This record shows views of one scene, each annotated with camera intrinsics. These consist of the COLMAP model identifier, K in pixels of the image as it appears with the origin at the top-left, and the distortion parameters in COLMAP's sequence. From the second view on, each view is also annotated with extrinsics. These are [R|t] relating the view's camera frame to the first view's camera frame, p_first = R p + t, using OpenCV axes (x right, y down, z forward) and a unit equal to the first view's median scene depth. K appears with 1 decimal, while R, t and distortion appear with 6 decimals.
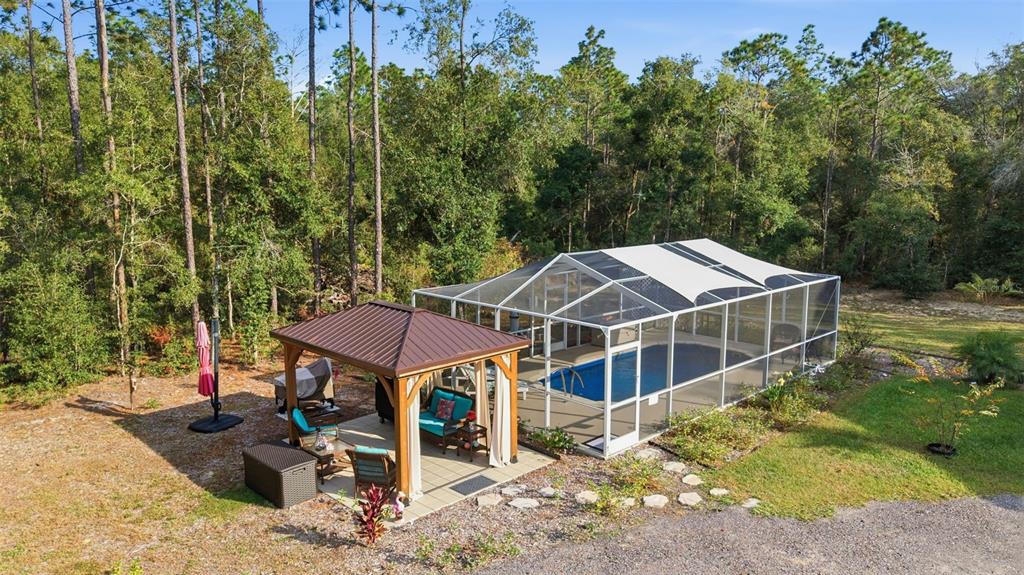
lens RADIAL K [[685.1, 0, 506.5], [0, 685.1, 282.8], [0, 0, 1]] dist [0.018240, -0.021136]
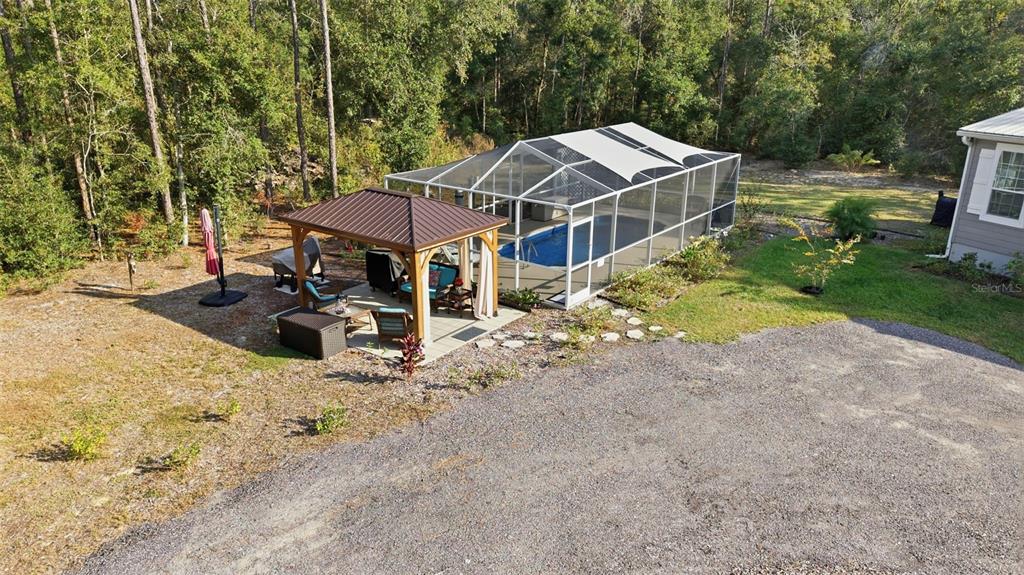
lens RADIAL K [[685.1, 0, 506.5], [0, 685.1, 287.0], [0, 0, 1]] dist [0.018240, -0.021136]
pose [[0.988015, -0.045115, 0.147620, -0.108778], [0.016057, 0.981186, 0.192398, -0.021119], [-0.153523, -0.187722, 0.970150, -0.144538]]
